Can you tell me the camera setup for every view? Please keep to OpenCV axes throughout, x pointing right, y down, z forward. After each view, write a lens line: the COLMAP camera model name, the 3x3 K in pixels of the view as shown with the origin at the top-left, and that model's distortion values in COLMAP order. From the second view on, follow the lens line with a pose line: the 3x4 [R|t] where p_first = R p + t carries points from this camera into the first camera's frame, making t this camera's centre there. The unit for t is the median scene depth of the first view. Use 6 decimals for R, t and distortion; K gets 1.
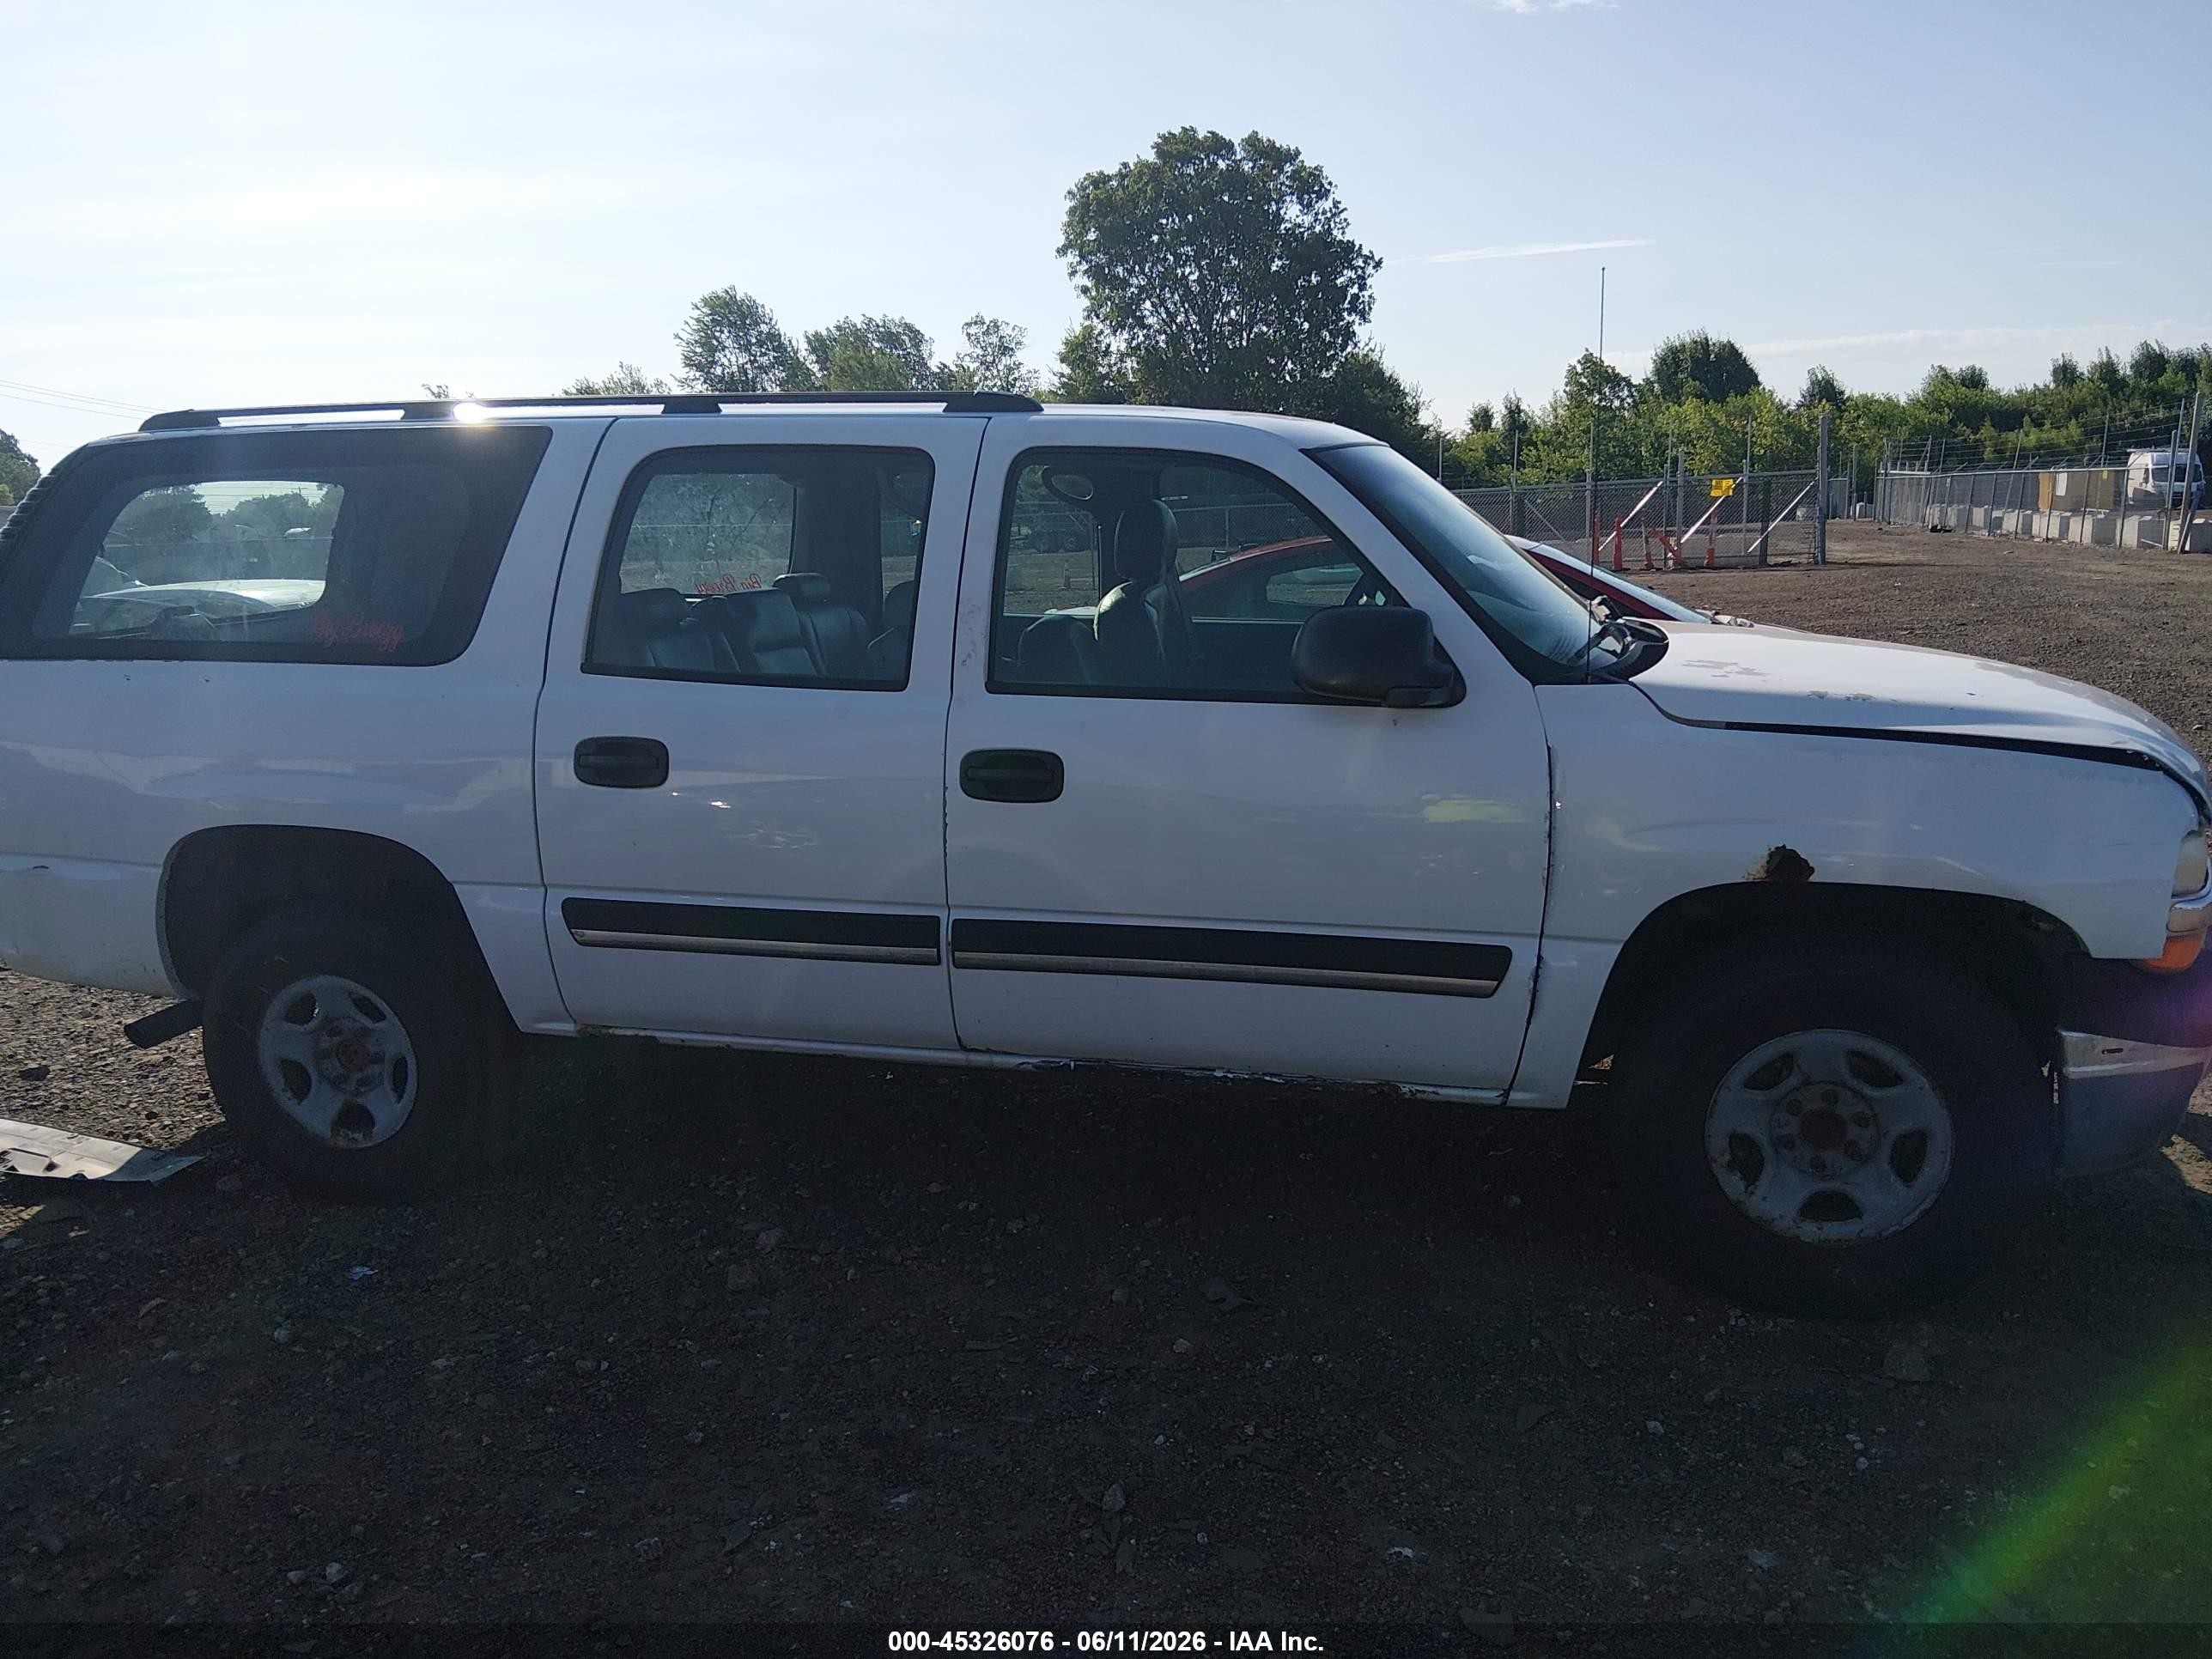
lens RADIAL K [[1673.2, 0, 1089.7], [0, 1673.2, 857.9], [0, 0, 1]] dist [0.108650, -0.163336]
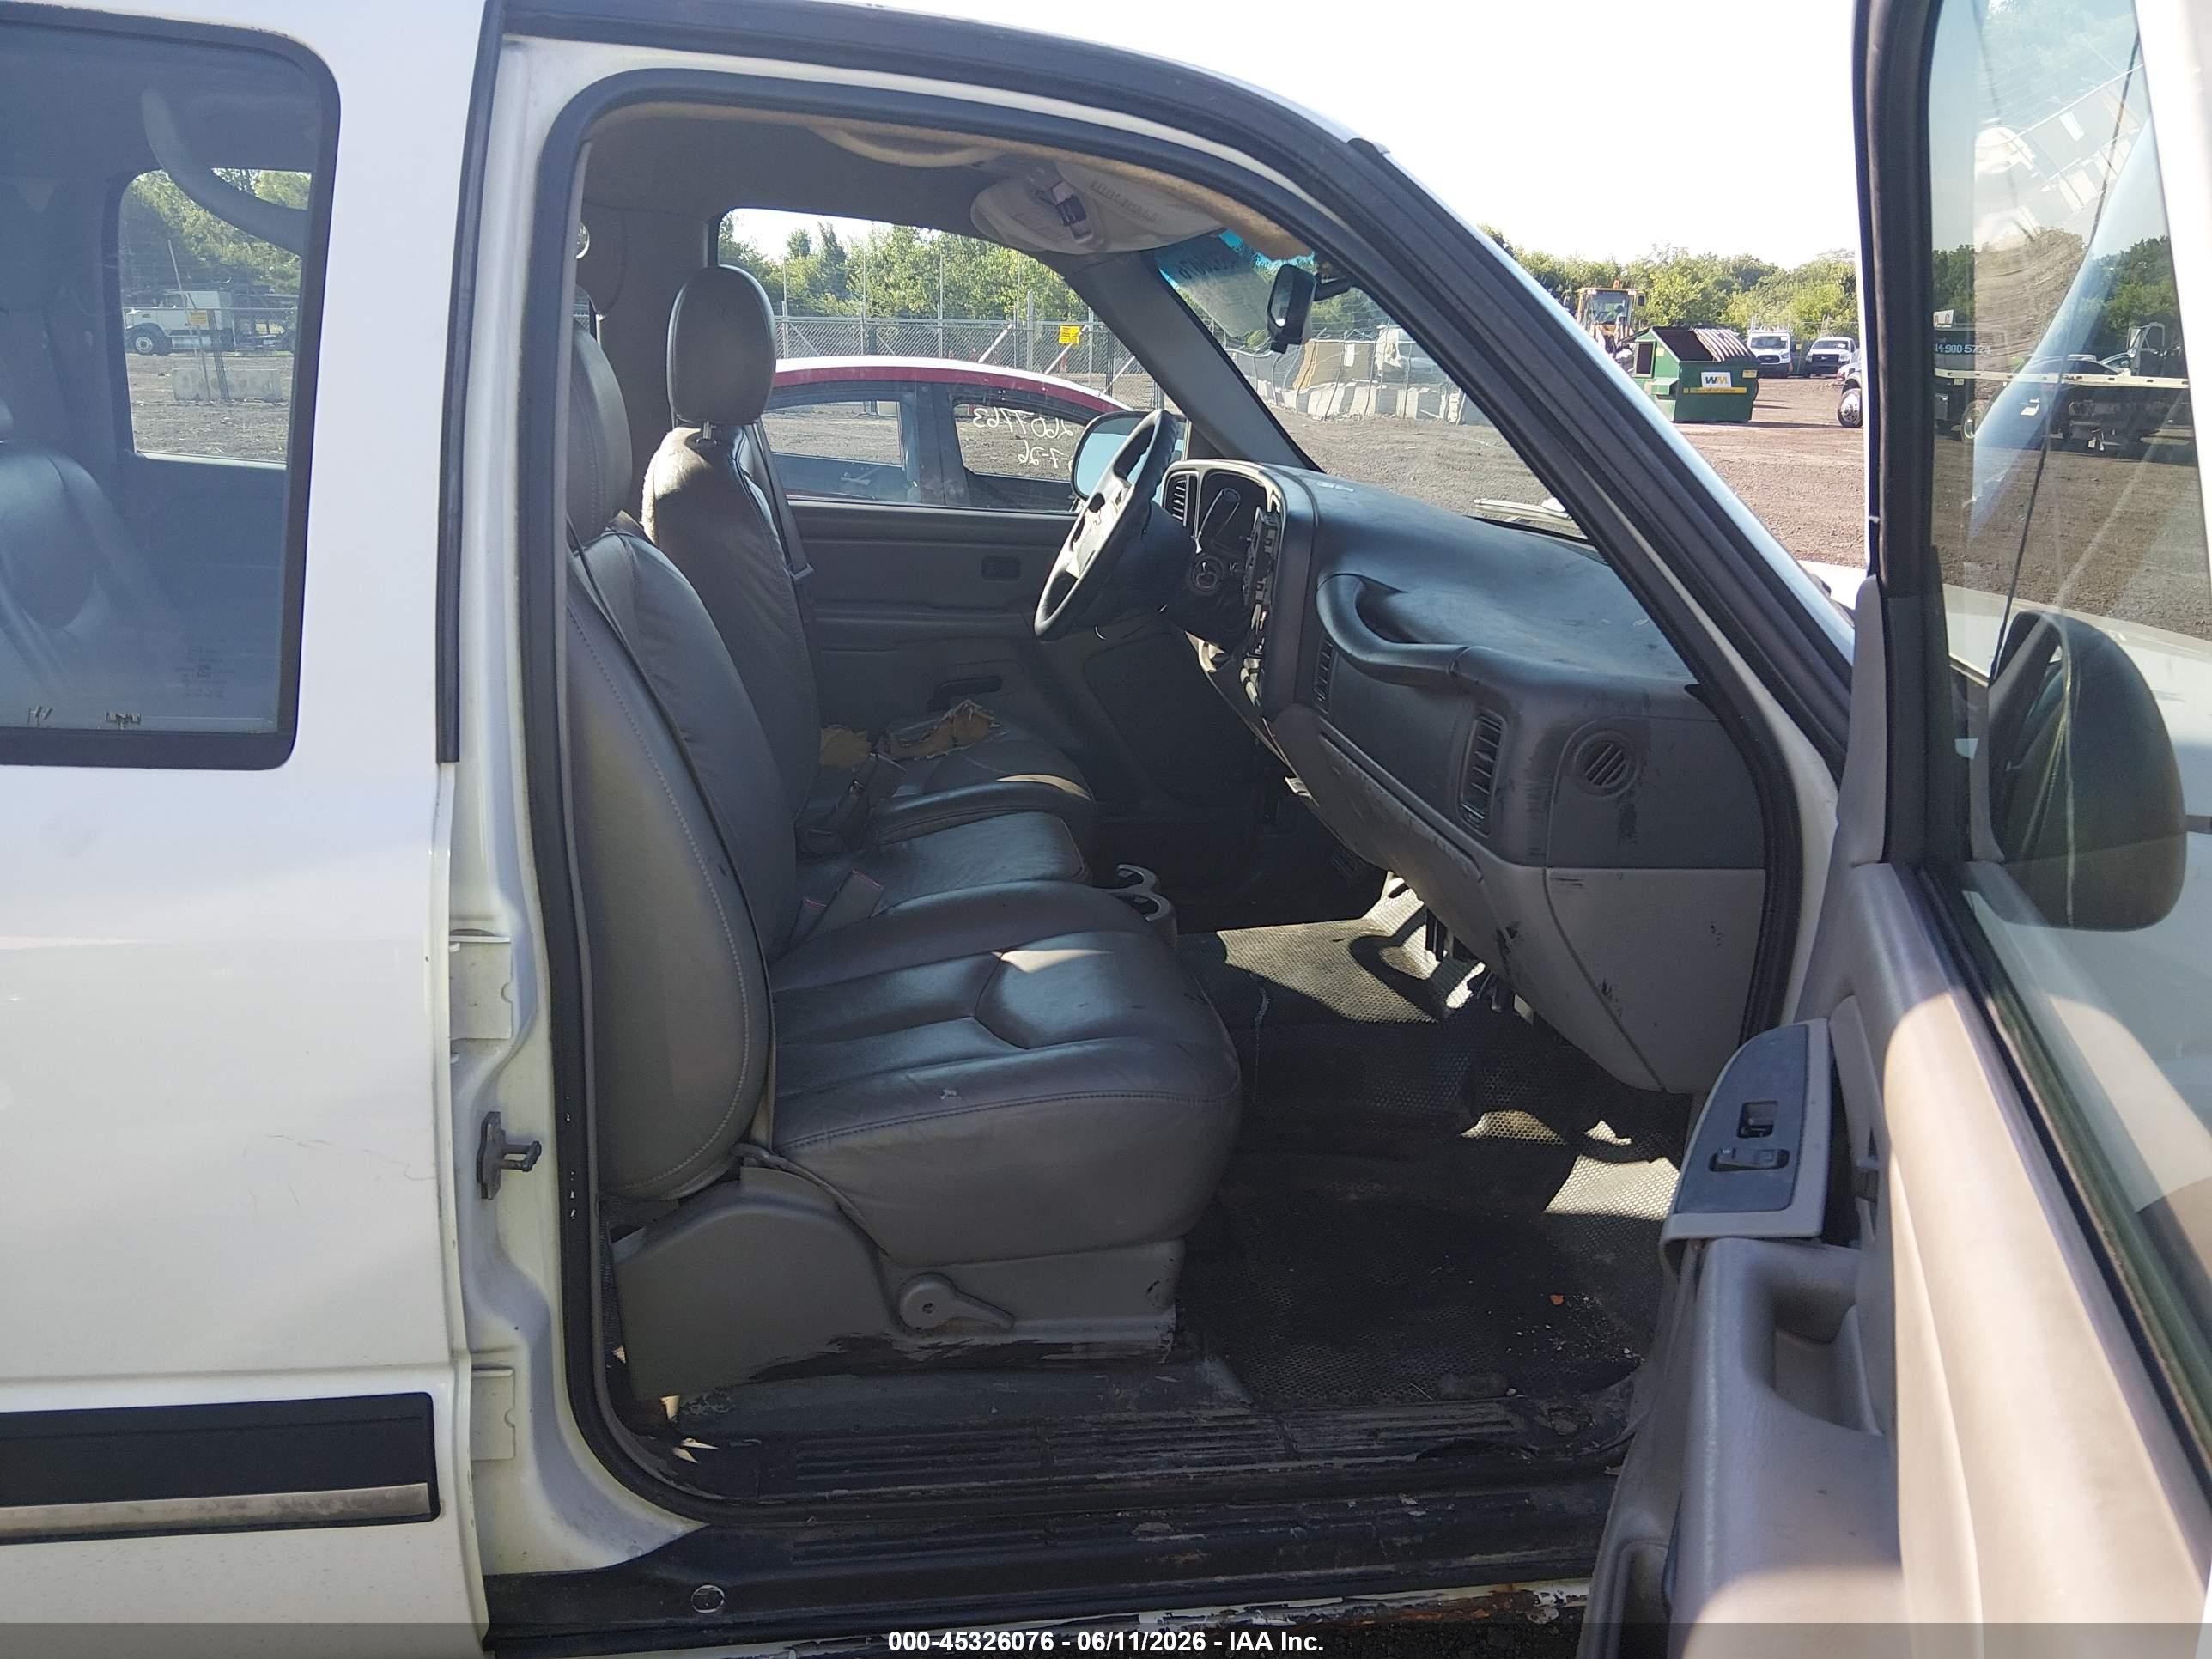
lens RADIAL K [[1673.2, 0, 1089.7], [0, 1673.2, 857.9], [0, 0, 1]] dist [0.108650, -0.163336]
pose [[0.923141, -0.050962, 0.381069, -0.092176], [0.014414, 0.995067, 0.098157, -0.112444], [-0.384191, -0.085120, 0.919321, 0.618966]]
